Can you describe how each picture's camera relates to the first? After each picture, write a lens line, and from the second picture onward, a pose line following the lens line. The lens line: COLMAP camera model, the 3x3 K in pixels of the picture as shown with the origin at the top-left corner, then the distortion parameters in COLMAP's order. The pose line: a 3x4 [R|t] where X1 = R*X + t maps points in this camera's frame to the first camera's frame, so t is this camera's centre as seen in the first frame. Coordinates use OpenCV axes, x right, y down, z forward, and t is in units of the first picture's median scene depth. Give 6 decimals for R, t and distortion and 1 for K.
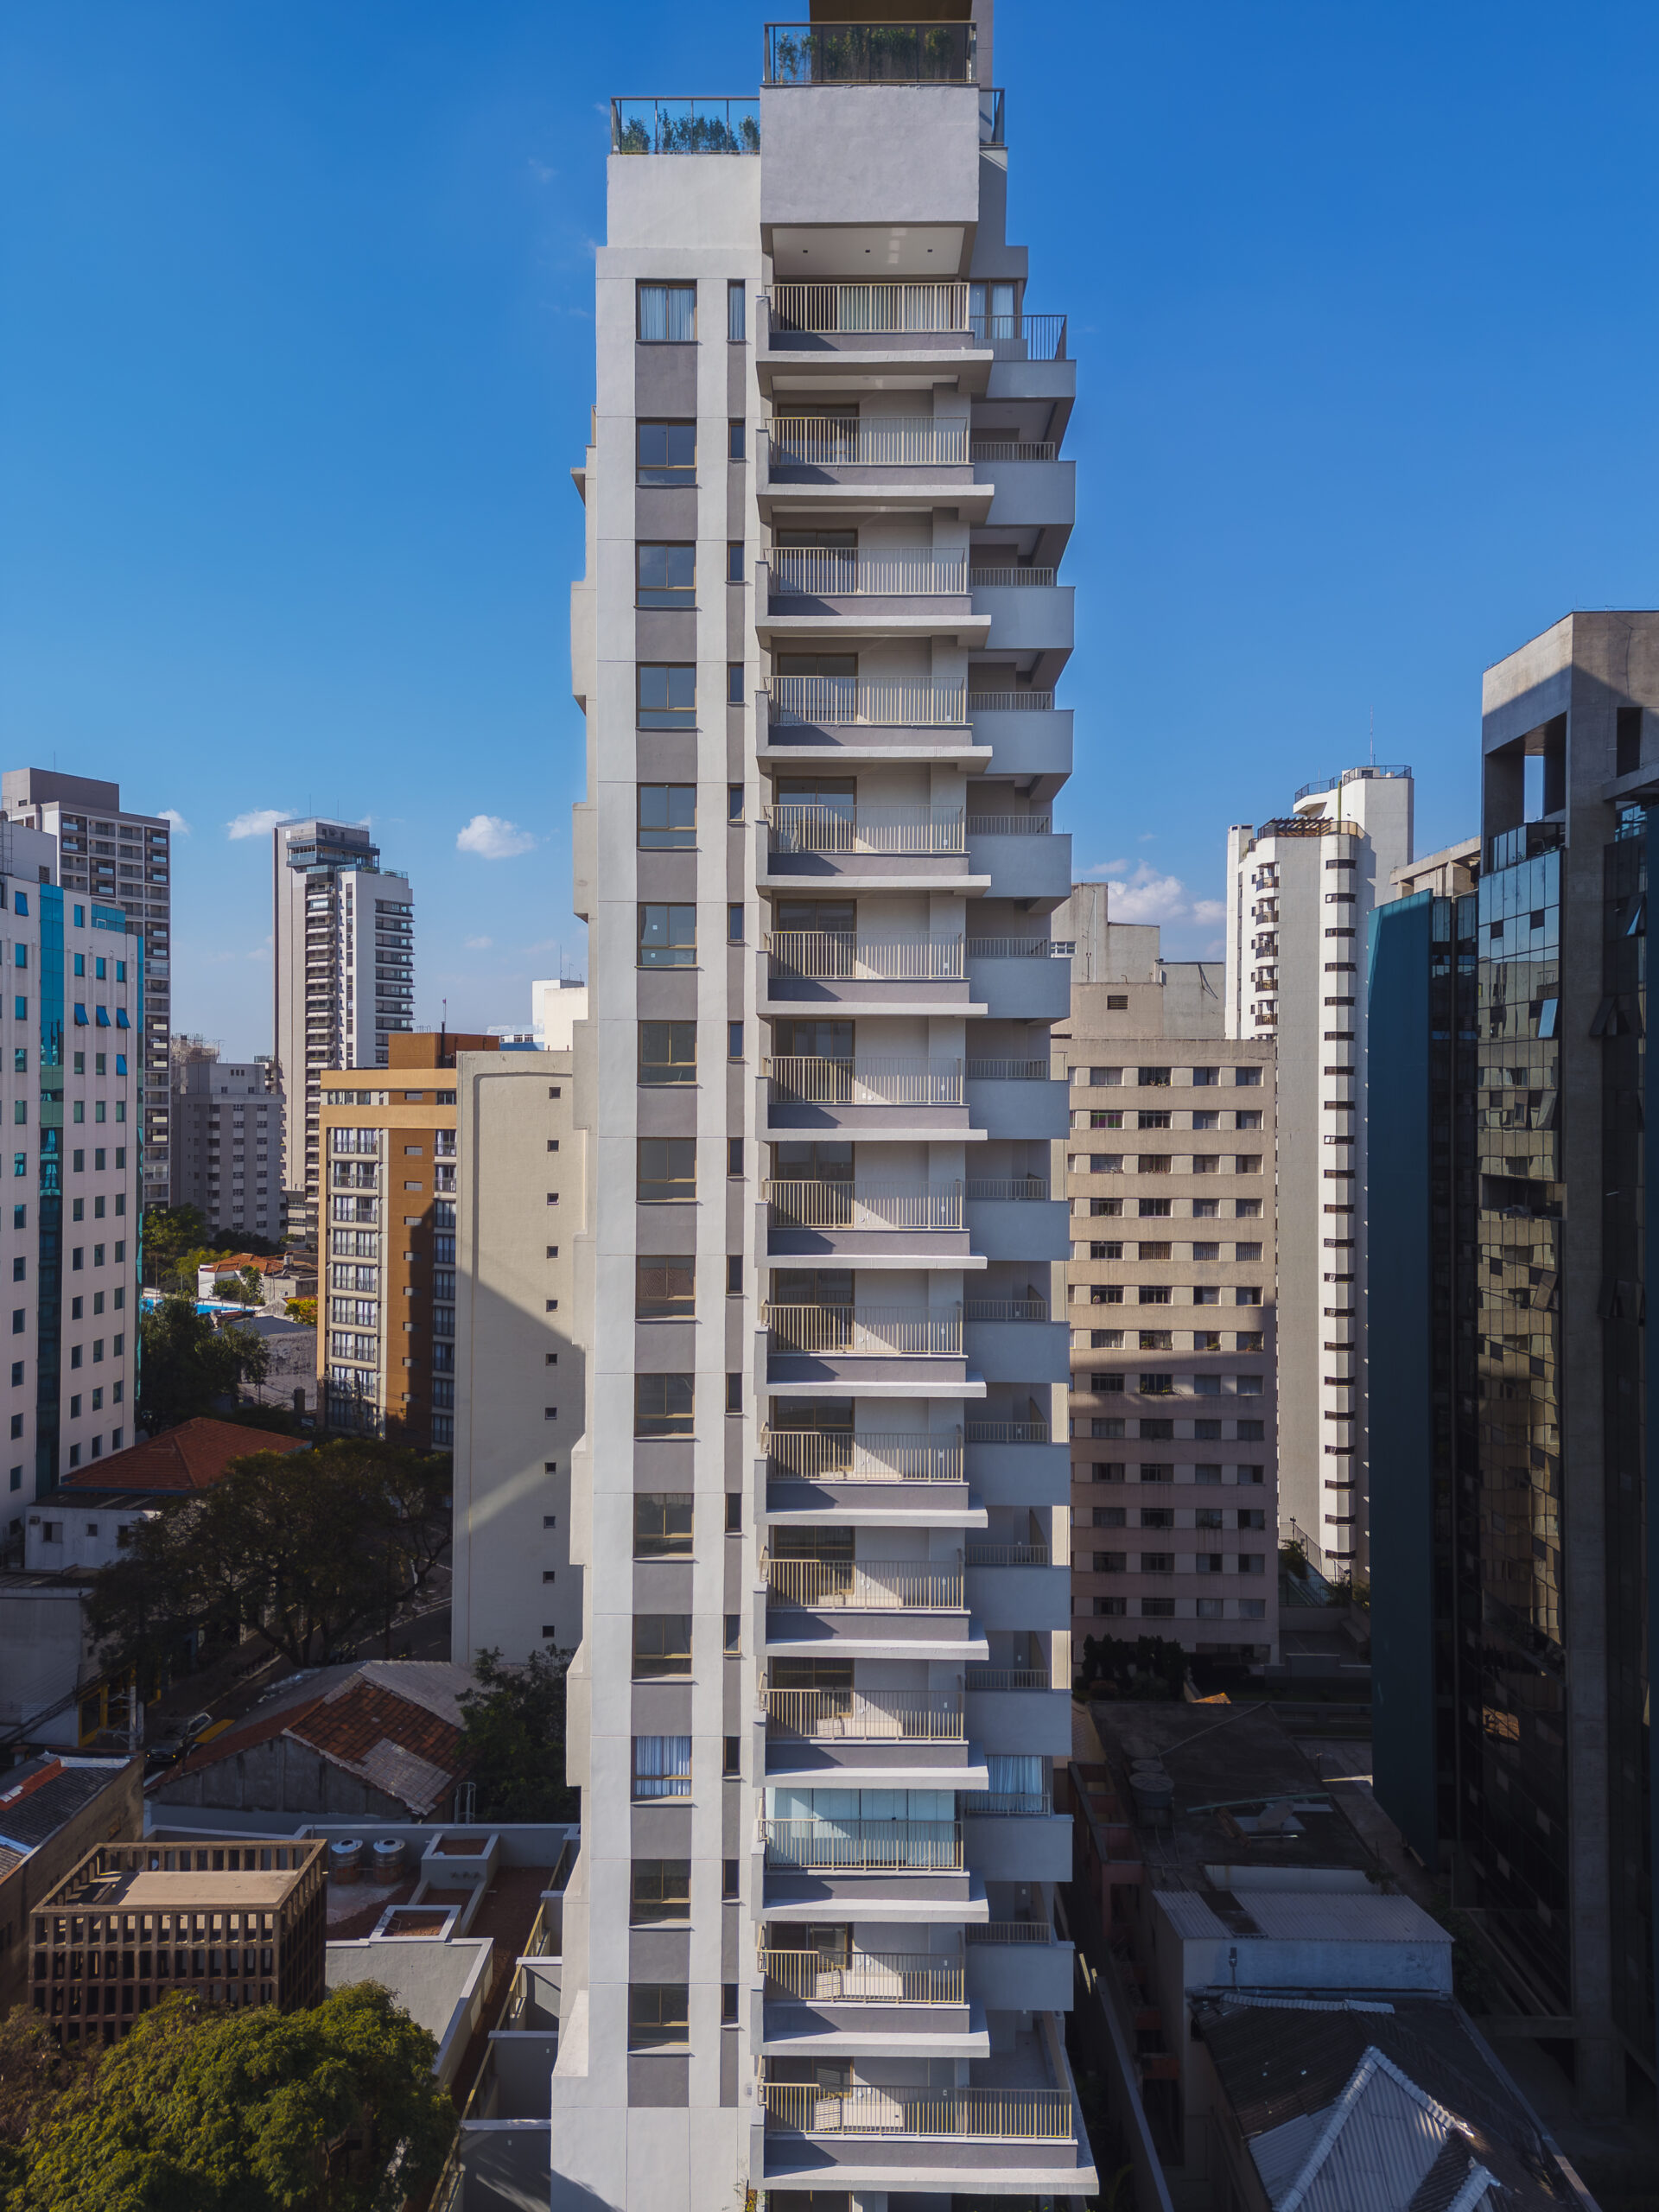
lens RADIAL K [[1507.1, 0, 829.5], [0, 1507.1, 1106.0], [0, 0, 1]] dist [0.024563, 0.001912]
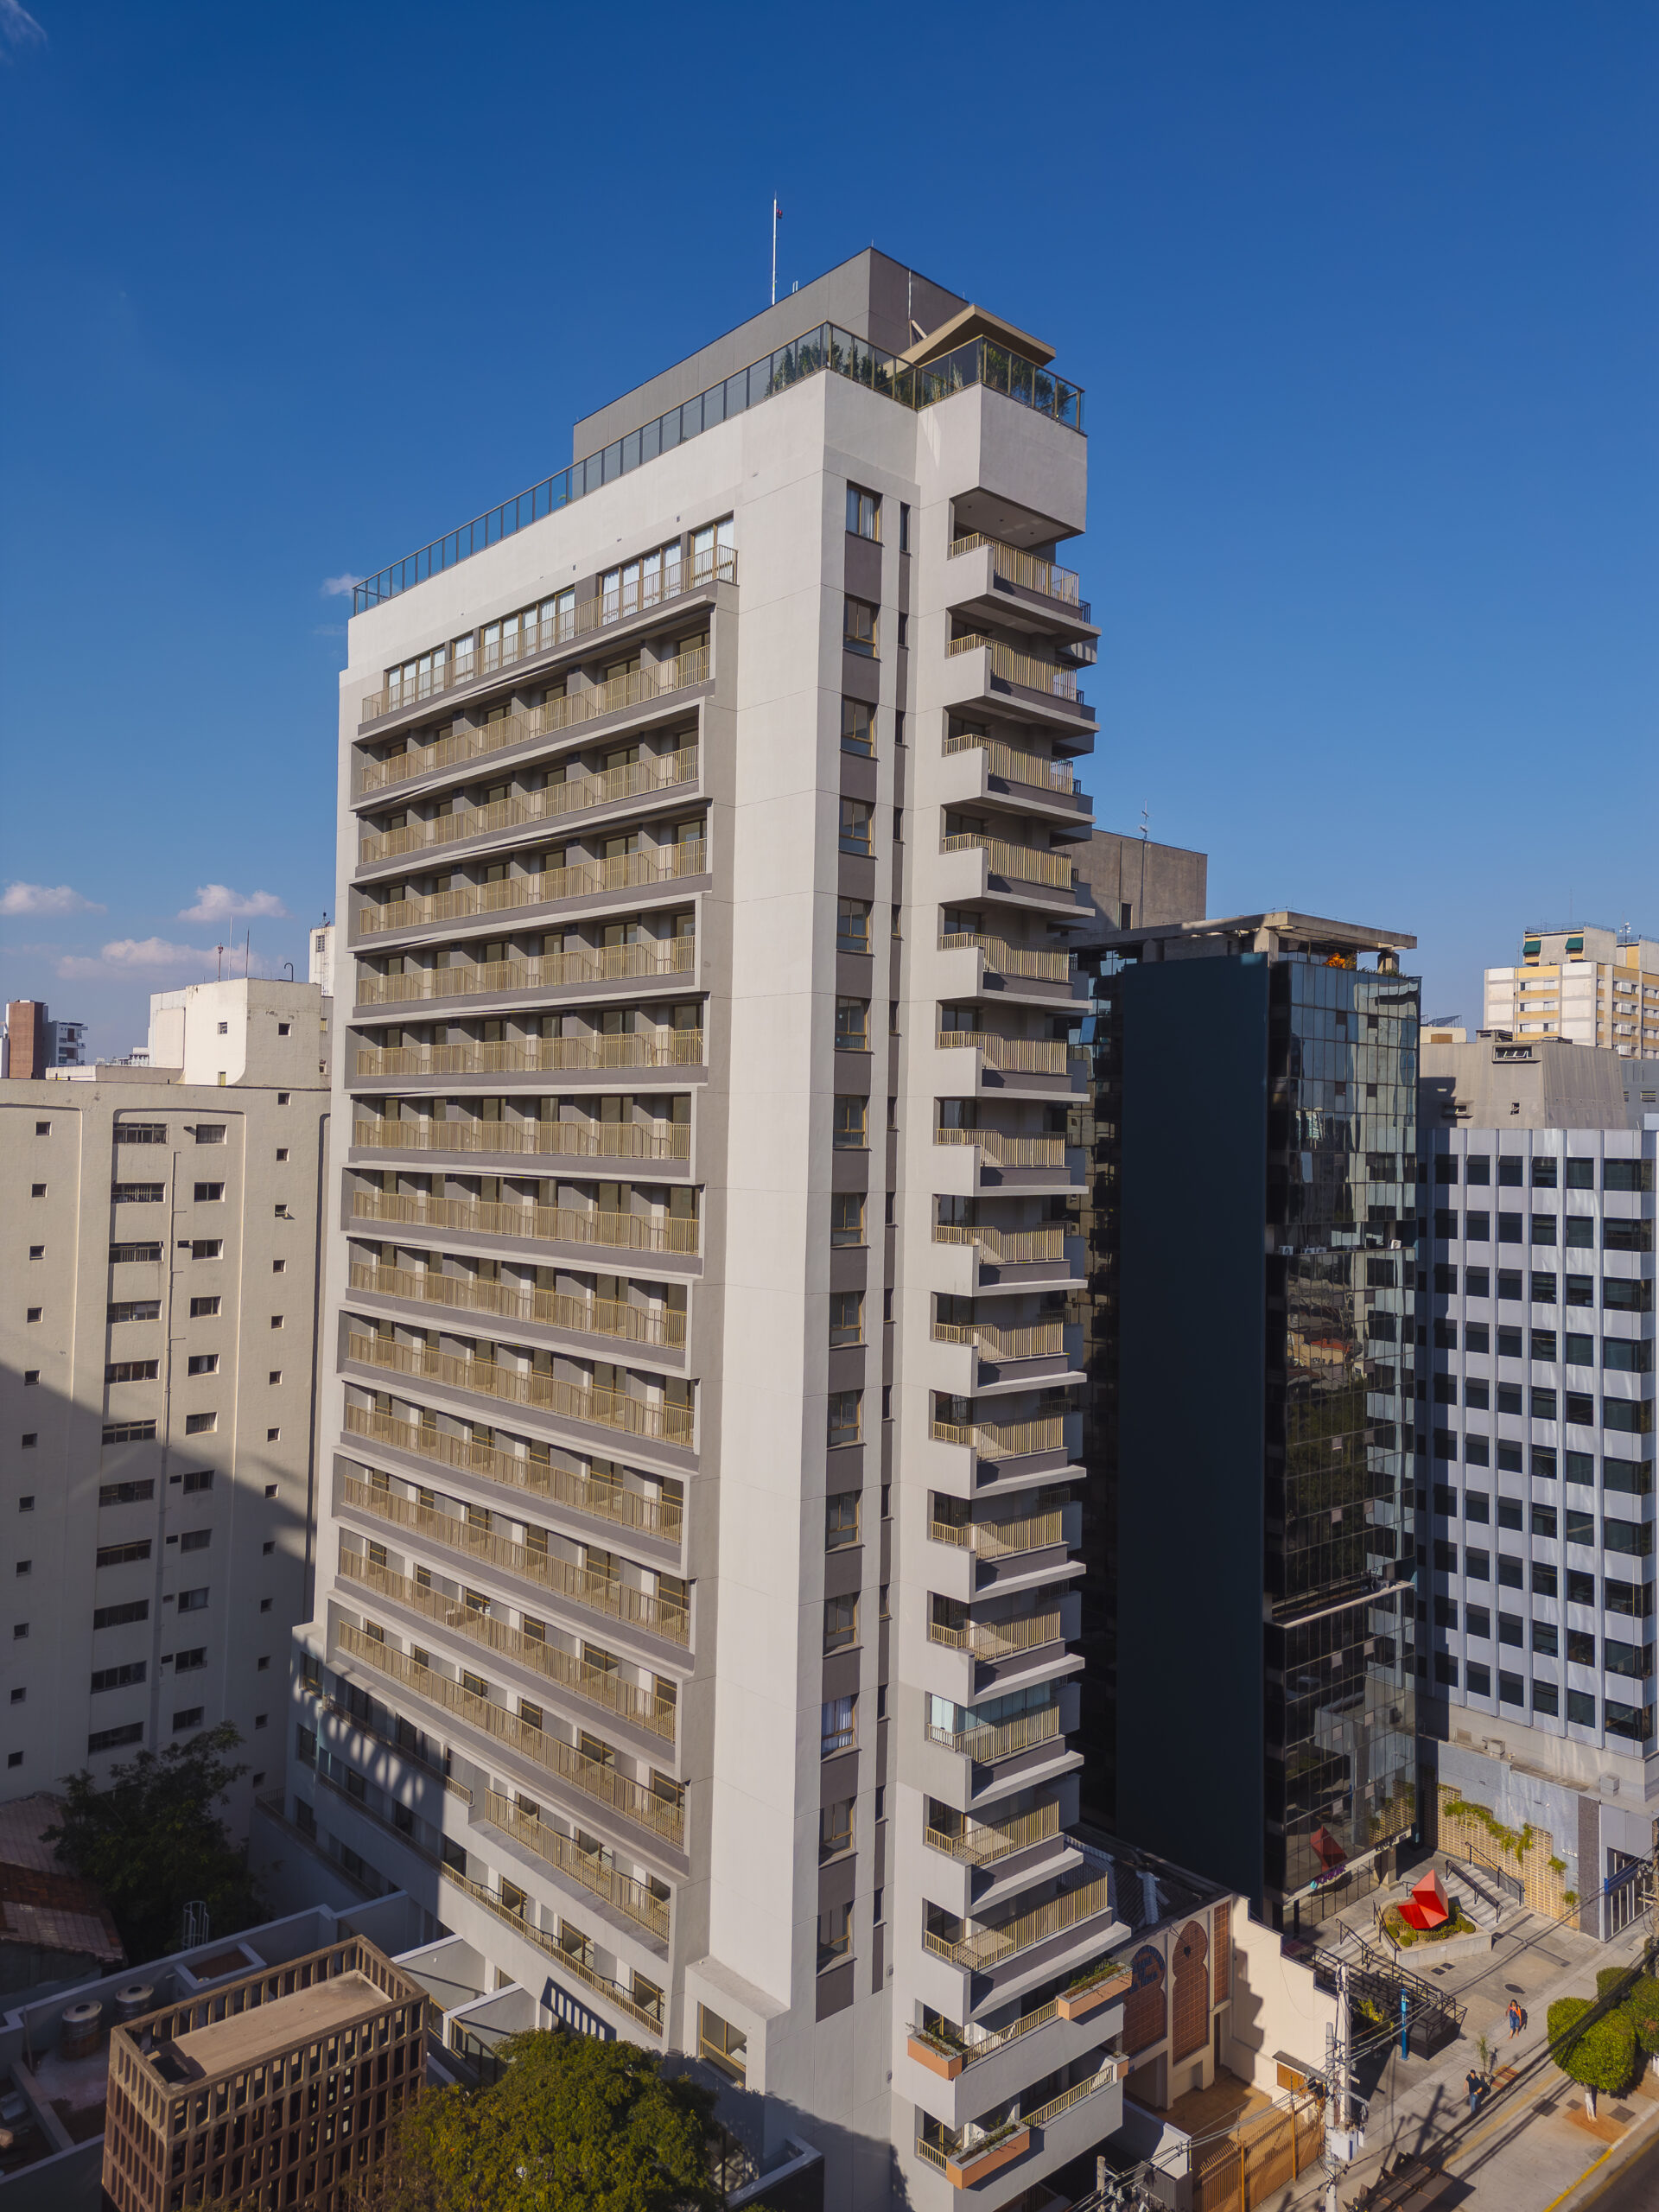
lens RADIAL K [[1558.6, 0, 829.5], [0, 1558.6, 1106.0], [0, 0, 1]] dist [0.004323, 0.003032]
pose [[0.738659, 0.030603, 0.673384, -0.916422], [-0.019509, 0.999521, -0.024024, -0.018026], [-0.673797, 0.004608, 0.738903, 0.093660]]
